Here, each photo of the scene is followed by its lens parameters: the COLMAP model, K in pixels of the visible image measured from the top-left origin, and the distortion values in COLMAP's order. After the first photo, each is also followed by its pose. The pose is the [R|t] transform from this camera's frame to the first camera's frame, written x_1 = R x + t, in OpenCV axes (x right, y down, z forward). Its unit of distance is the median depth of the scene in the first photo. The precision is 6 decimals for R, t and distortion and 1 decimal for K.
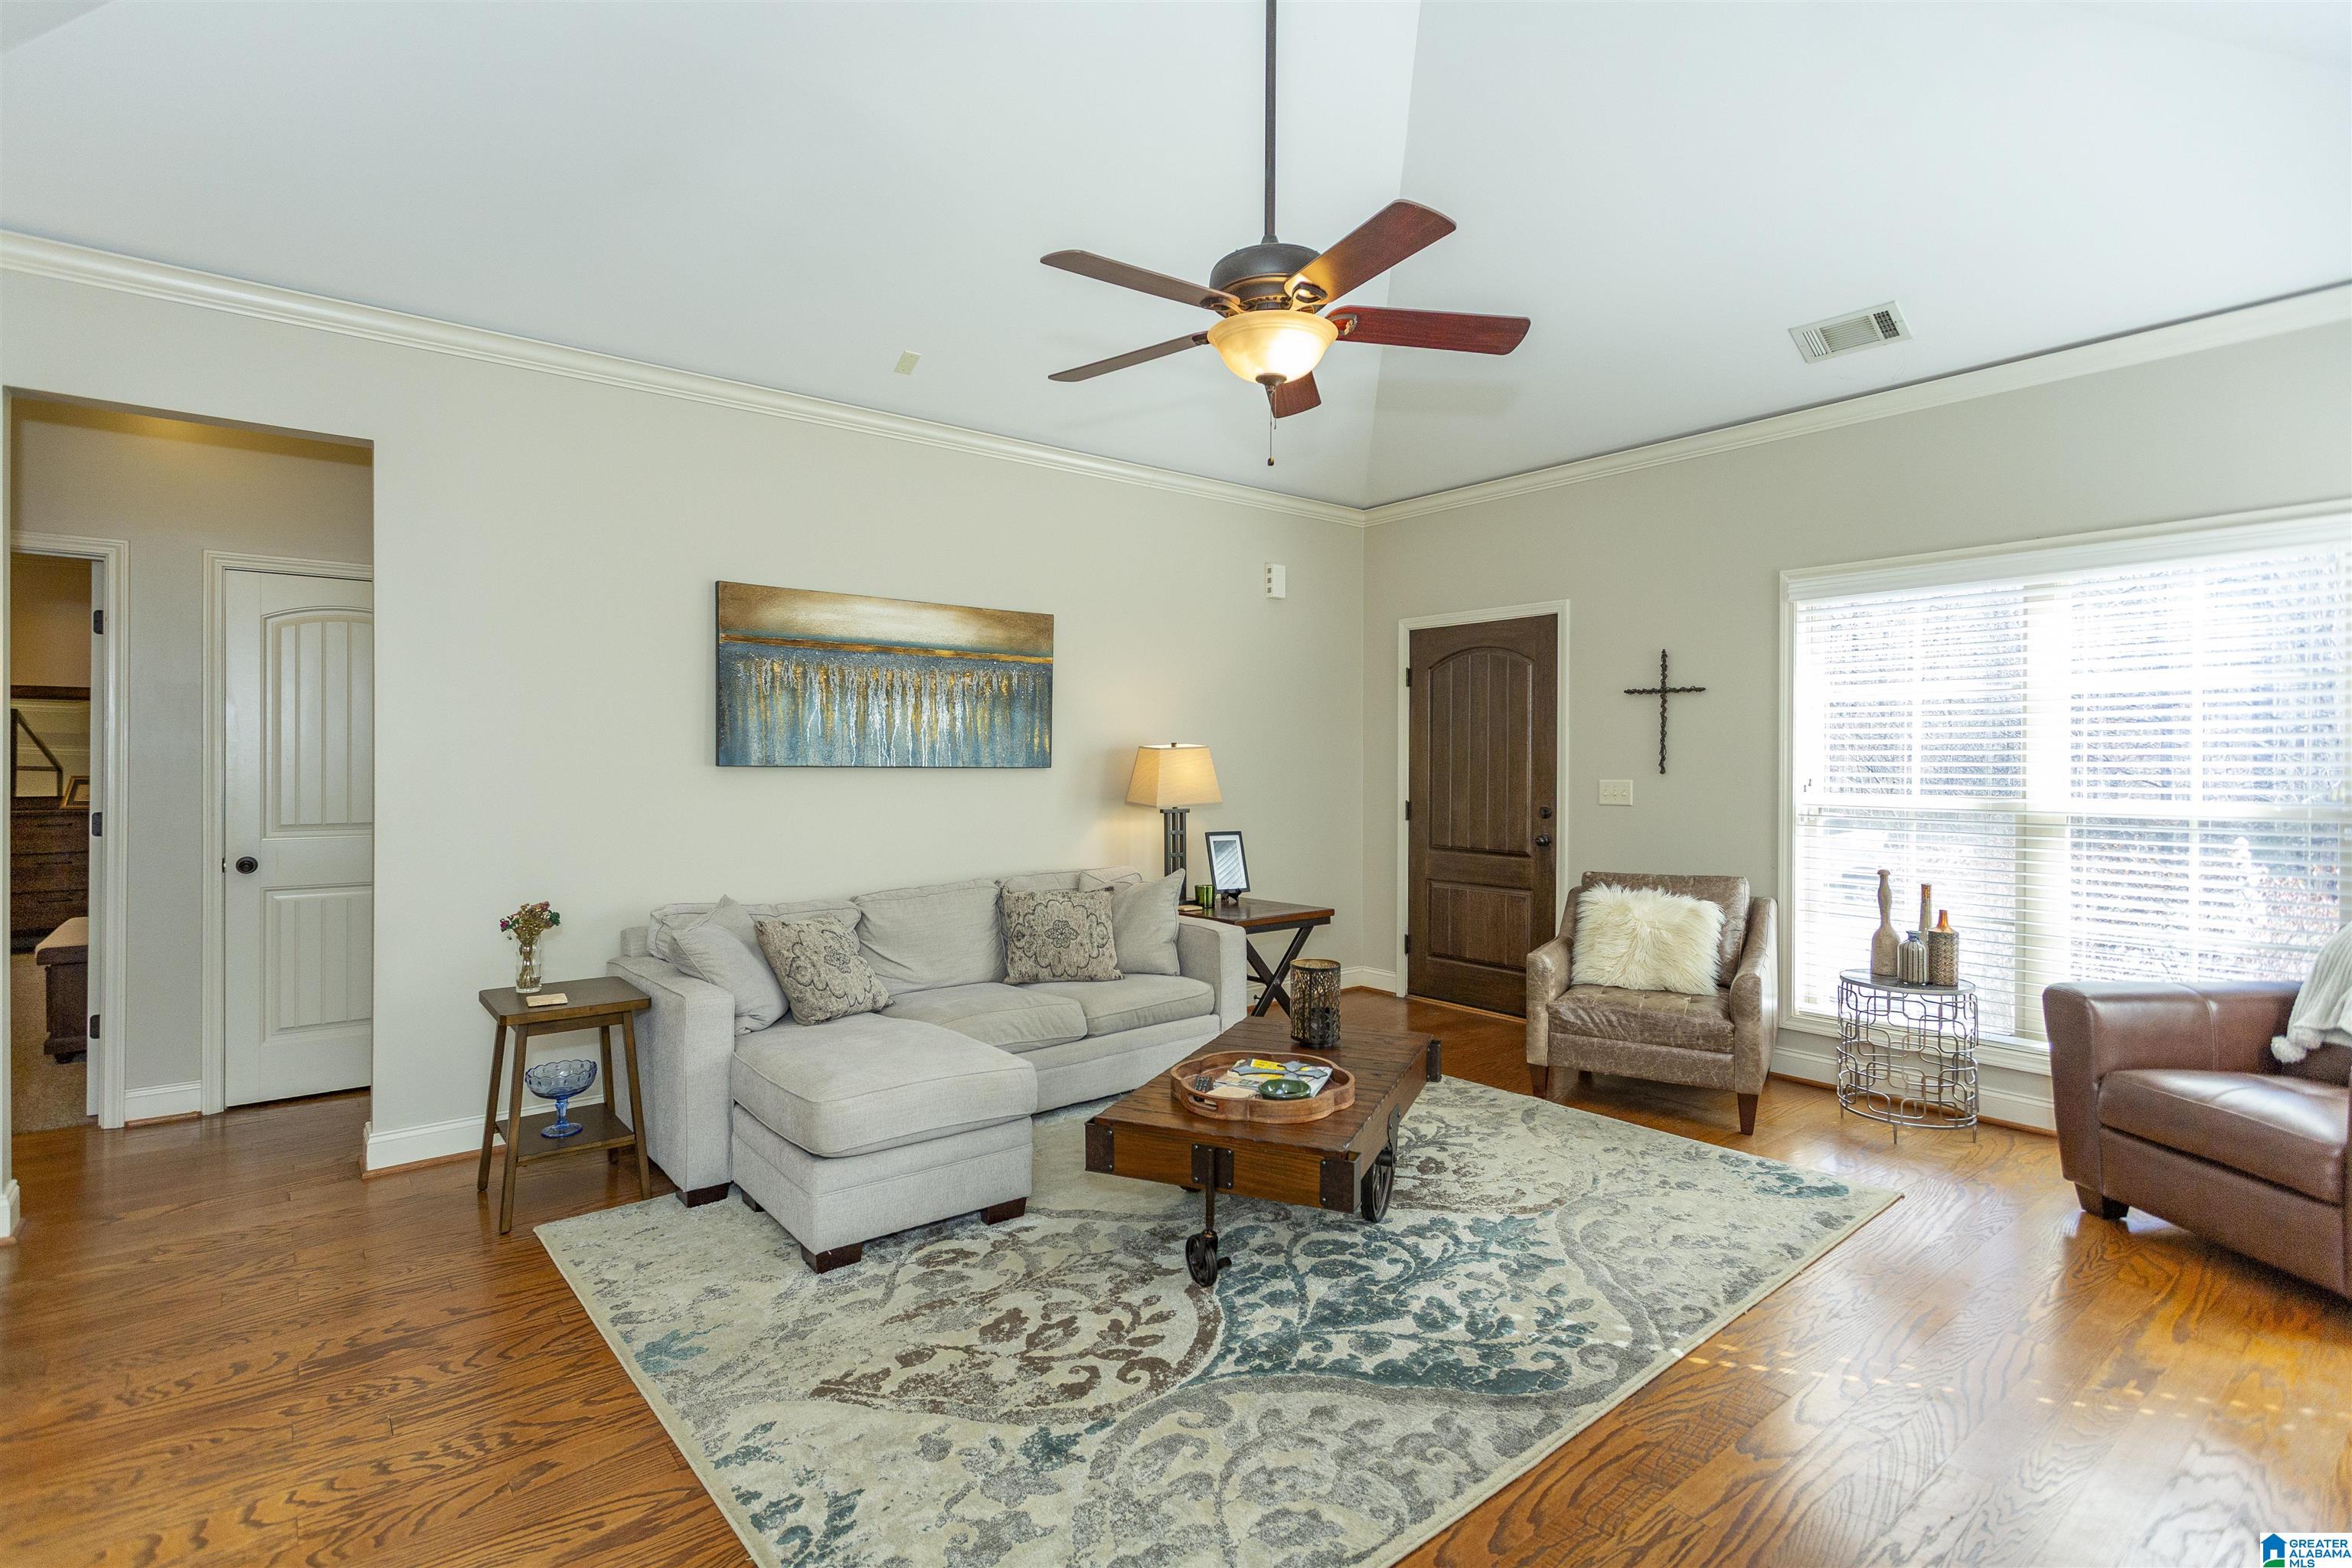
lens RADIAL K [[1130.4, 0, 1141.3], [0, 1130.4, 769.7], [0, 0, 1]] dist [0.007513, 0.000287]
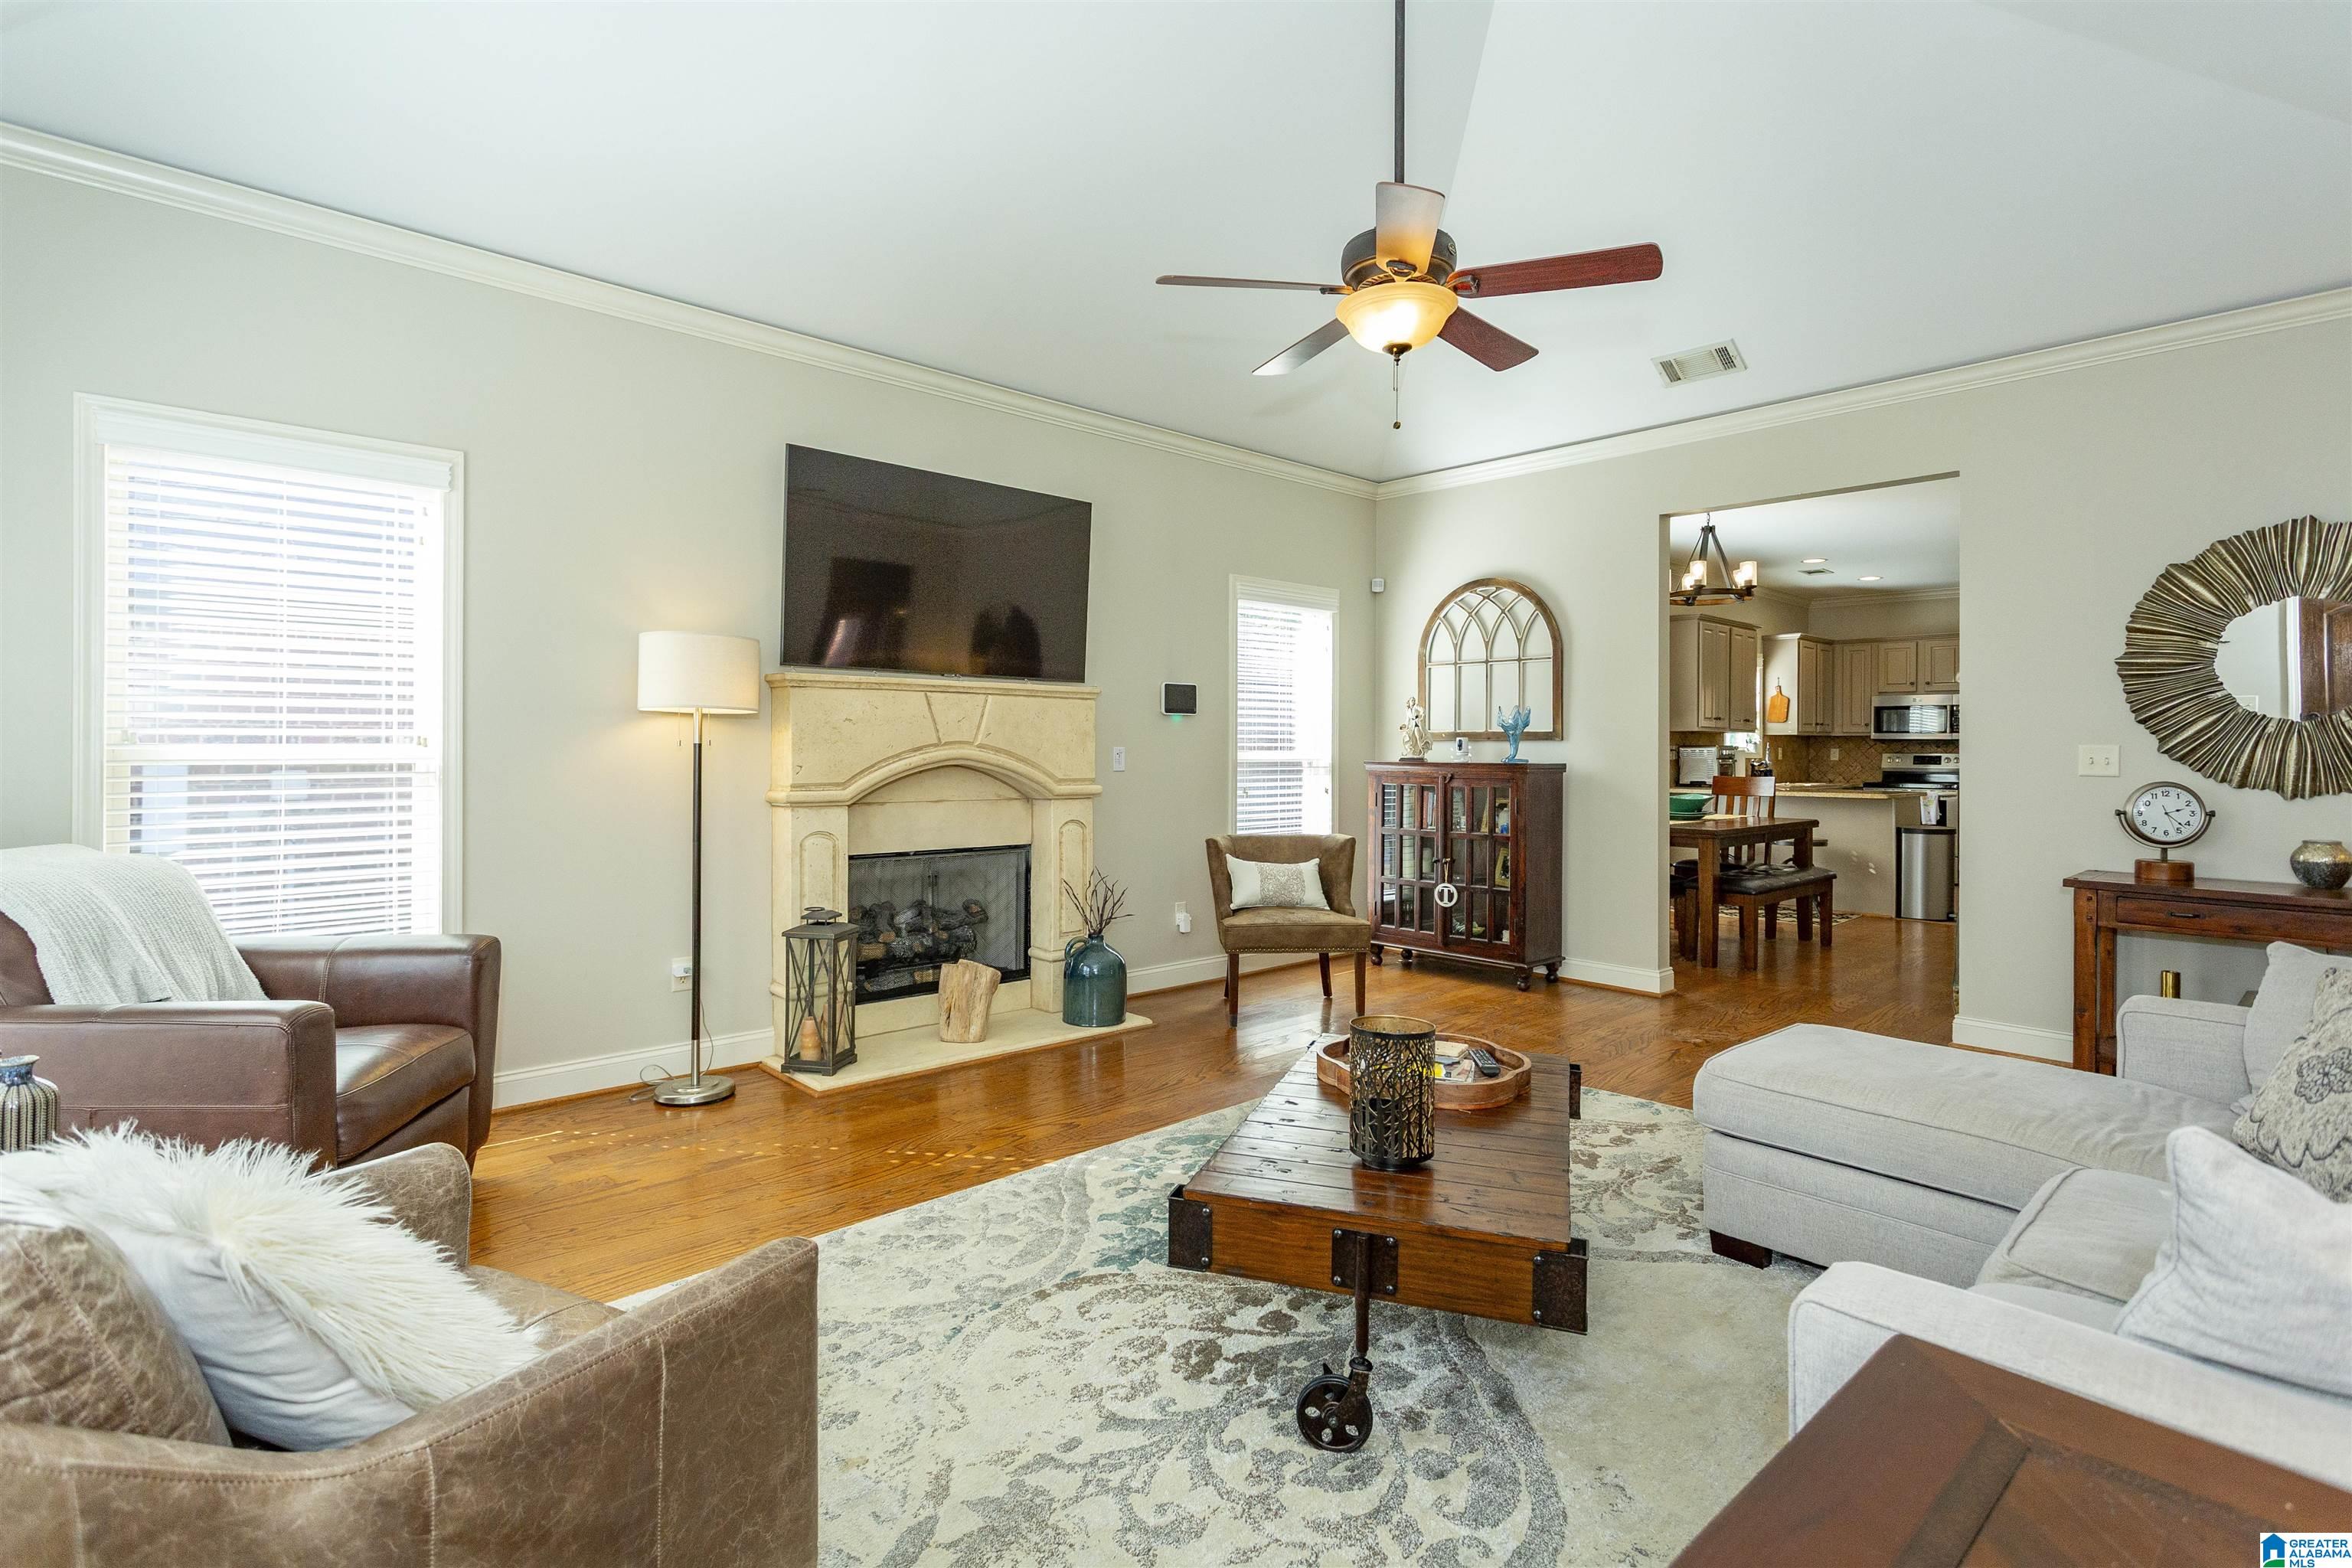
lens RADIAL K [[1130.4, 0, 1147.3], [0, 1130.4, 751.6], [0, 0, 1]] dist [0.007513, 0.000287]
pose [[-0.997782, -0.008154, -0.066072, 0.354661], [-0.008529, 0.999949, 0.005398, 0.027910], [0.066025, 0.005949, -0.997800, 1.743245]]
